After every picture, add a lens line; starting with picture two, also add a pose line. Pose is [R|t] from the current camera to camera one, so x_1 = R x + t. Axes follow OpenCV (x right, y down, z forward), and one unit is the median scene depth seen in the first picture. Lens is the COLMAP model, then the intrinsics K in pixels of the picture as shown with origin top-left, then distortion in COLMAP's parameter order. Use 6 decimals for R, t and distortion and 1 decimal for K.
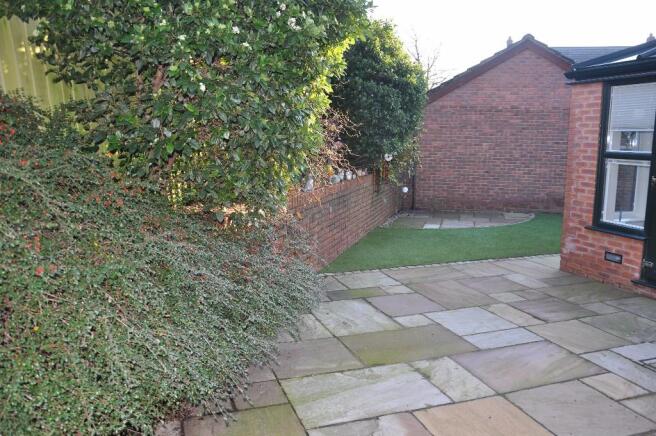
lens RADIAL K [[513.2, 0, 328.0], [0, 513.2, 218.0], [0, 0, 1]] dist [-0.154292, 0.114177]
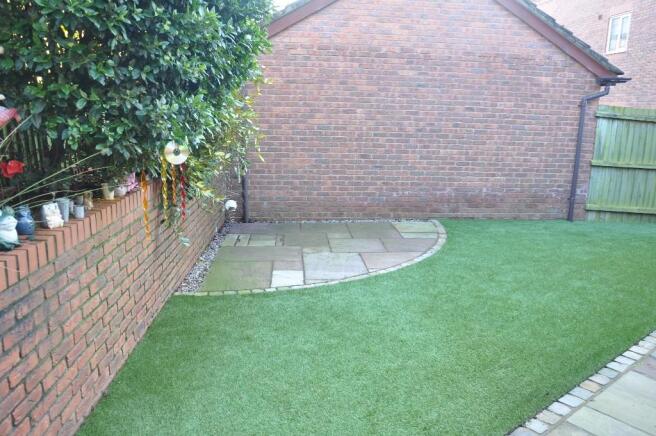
lens RADIAL K [[513.2, 0, 328.0], [0, 513.2, 218.0], [0, 0, 1]] dist [-0.154292, 0.114177]
pose [[0.942628, -0.060340, 0.328348, 0.068001], [0.038579, 0.996630, 0.072394, -0.065118], [-0.331610, -0.055573, 0.941778, 0.440459]]
